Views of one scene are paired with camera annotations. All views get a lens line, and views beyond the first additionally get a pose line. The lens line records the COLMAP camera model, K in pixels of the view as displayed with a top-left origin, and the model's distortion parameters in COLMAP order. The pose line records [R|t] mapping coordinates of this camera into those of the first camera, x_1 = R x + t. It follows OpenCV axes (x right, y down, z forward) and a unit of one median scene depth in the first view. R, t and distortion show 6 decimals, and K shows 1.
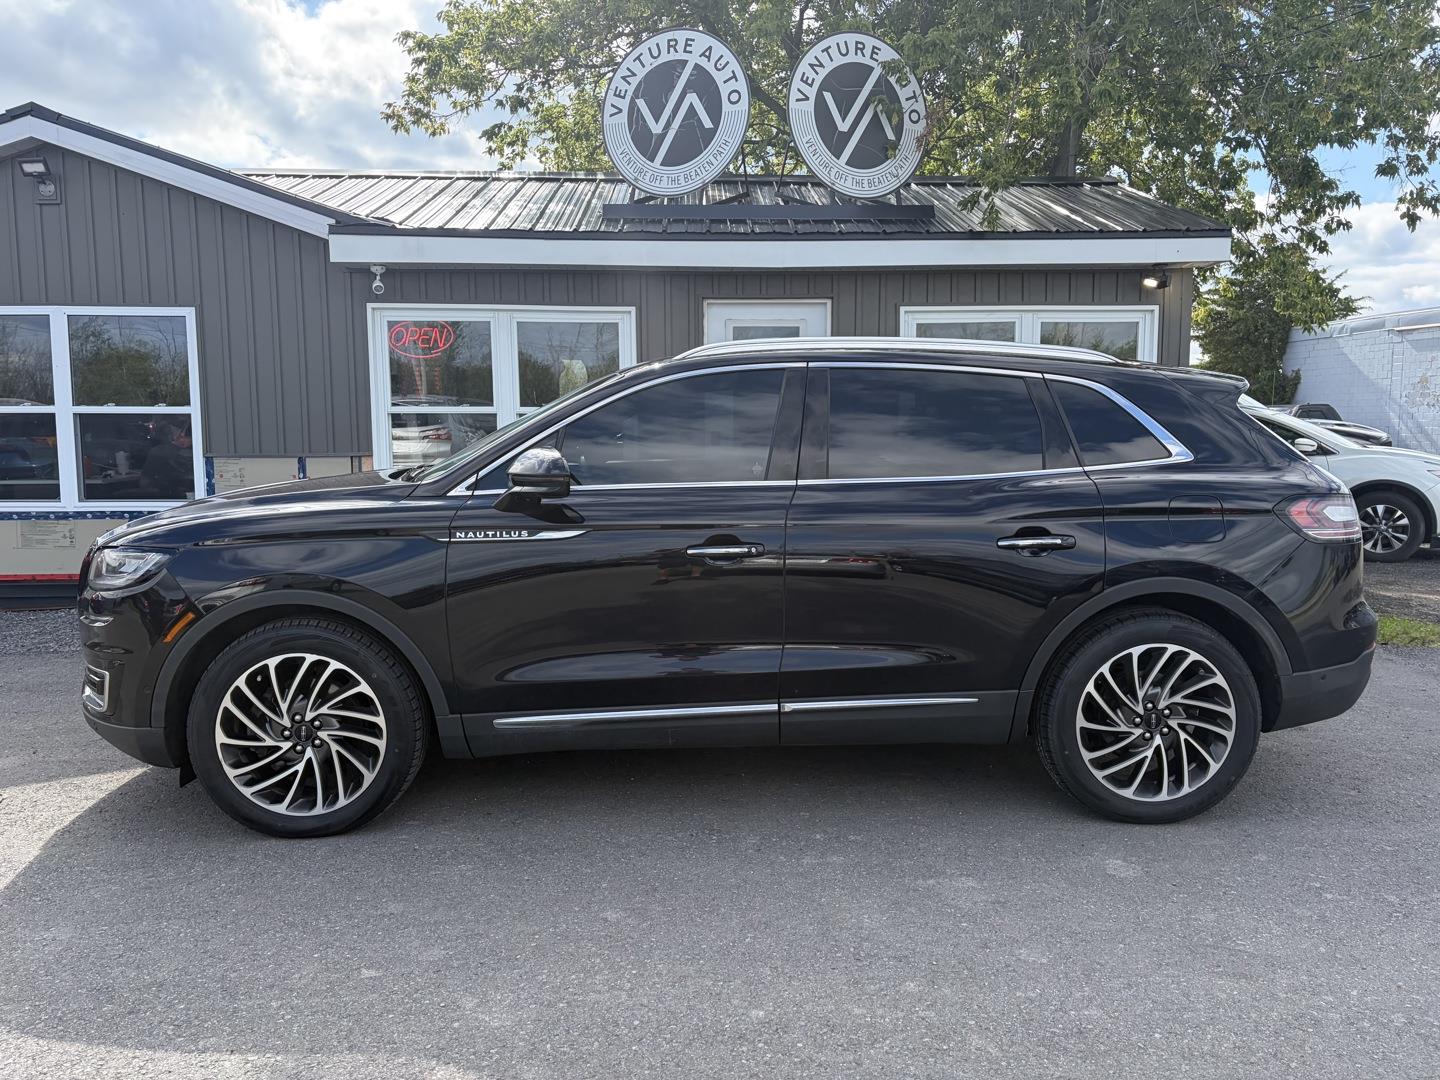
lens RADIAL K [[1082.2, 0, 727.6], [0, 1082.2, 533.3], [0, 0, 1]] dist [0.049435, -0.040271]
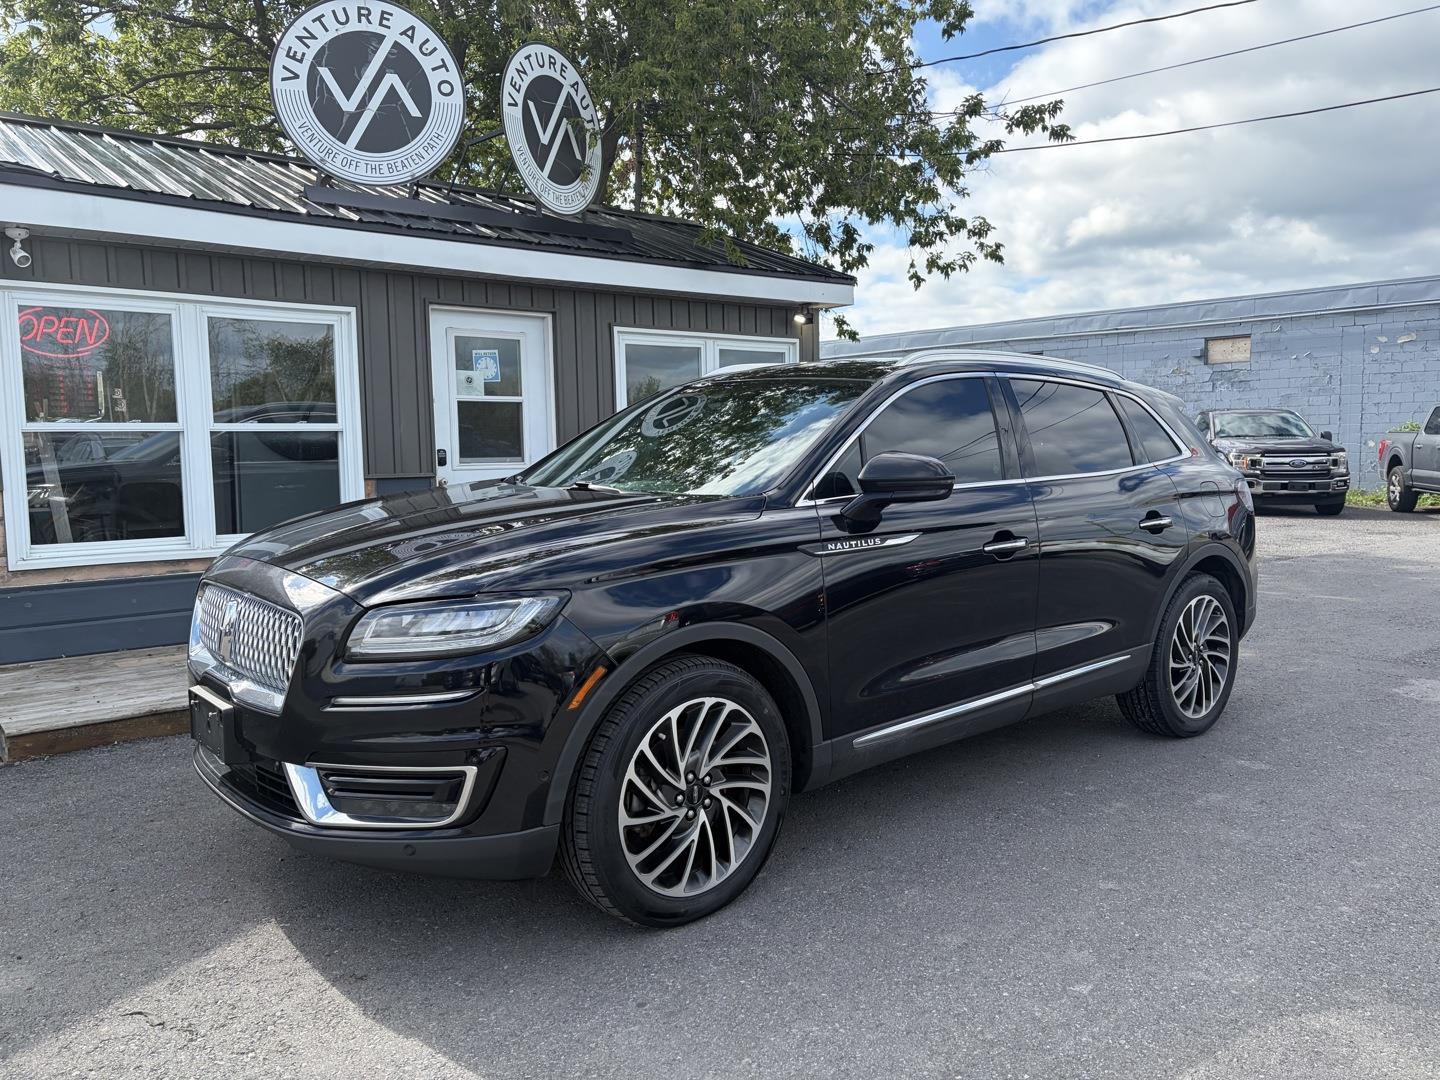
lens RADIAL K [[1082.2, 0, 717.2], [0, 1082.2, 544.1], [0, 0, 1]] dist [0.049435, -0.040271]
pose [[0.793841, -0.065923, 0.604541, -0.391829], [0.075961, 0.997070, 0.008980, -0.007296], [-0.603362, 0.038793, 0.796523, 0.141263]]
